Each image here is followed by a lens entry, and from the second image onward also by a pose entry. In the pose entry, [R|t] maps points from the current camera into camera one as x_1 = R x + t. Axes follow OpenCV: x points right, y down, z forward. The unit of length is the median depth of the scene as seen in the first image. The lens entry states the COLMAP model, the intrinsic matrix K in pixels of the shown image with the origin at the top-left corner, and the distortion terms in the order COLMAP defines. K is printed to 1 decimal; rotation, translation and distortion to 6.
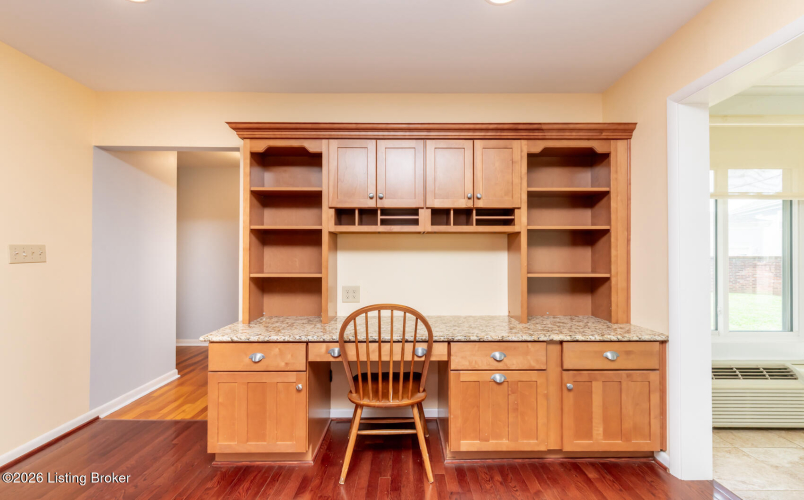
lens RADIAL K [[372.9, 0, 406.3], [0, 372.9, 253.1], [0, 0, 1]] dist [0.002198, 0.000092]
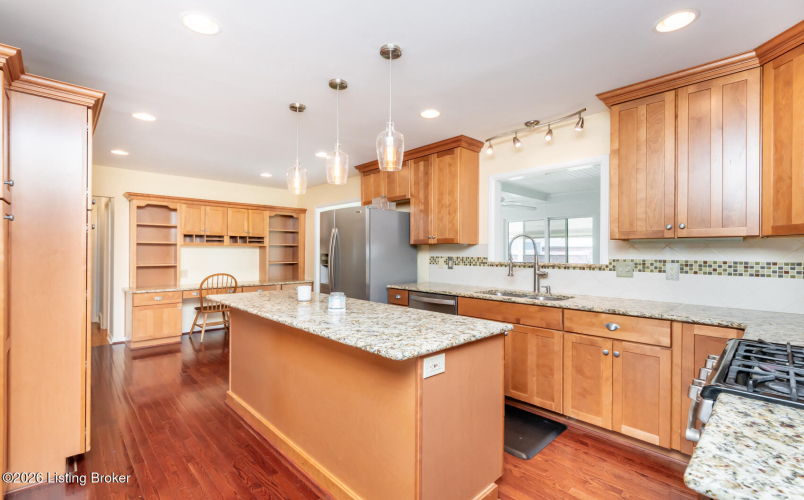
lens RADIAL K [[350.1, 0, 418.7], [0, 350.1, 248.9], [0, 0, 1]] dist [-0.000143, -0.000015]
pose [[0.682863, 0.009330, 0.730487, -0.758013], [-0.012428, 0.999922, -0.001153, -0.047445], [-0.730441, -0.008291, 0.682926, -1.458603]]
